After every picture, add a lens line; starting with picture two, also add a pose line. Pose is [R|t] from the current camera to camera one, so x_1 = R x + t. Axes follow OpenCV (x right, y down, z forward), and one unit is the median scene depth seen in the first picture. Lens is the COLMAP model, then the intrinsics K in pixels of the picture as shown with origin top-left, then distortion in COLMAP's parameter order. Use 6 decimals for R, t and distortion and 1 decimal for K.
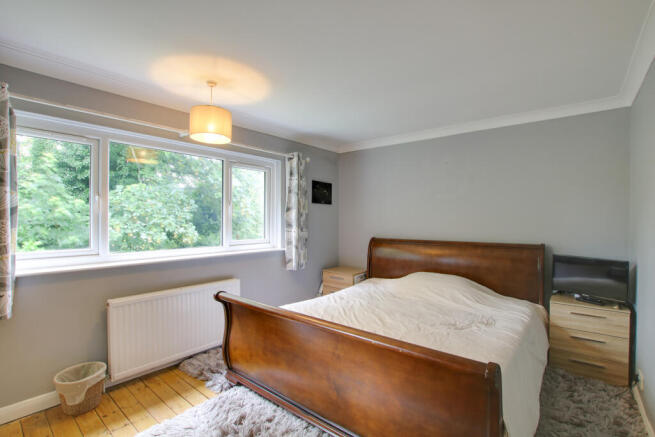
lens RADIAL K [[308.6, 0, 327.5], [0, 308.6, 218.5], [0, 0, 1]] dist [-0.033201, 0.000714]
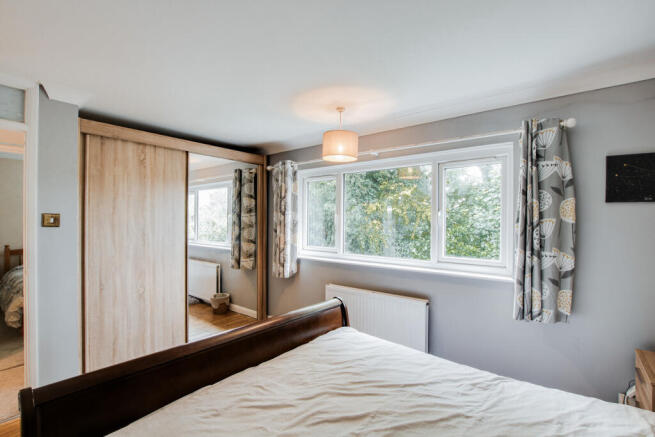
lens RADIAL K [[308.6, 0, 327.5], [0, 308.6, 218.5], [0, 0, 1]] dist [-0.033201, 0.000714]
pose [[-0.001416, -0.010758, -0.999941, 0.742822], [-0.009341, 0.999899, -0.010744, -0.026802], [0.999955, 0.009325, -0.001516, 0.957175]]
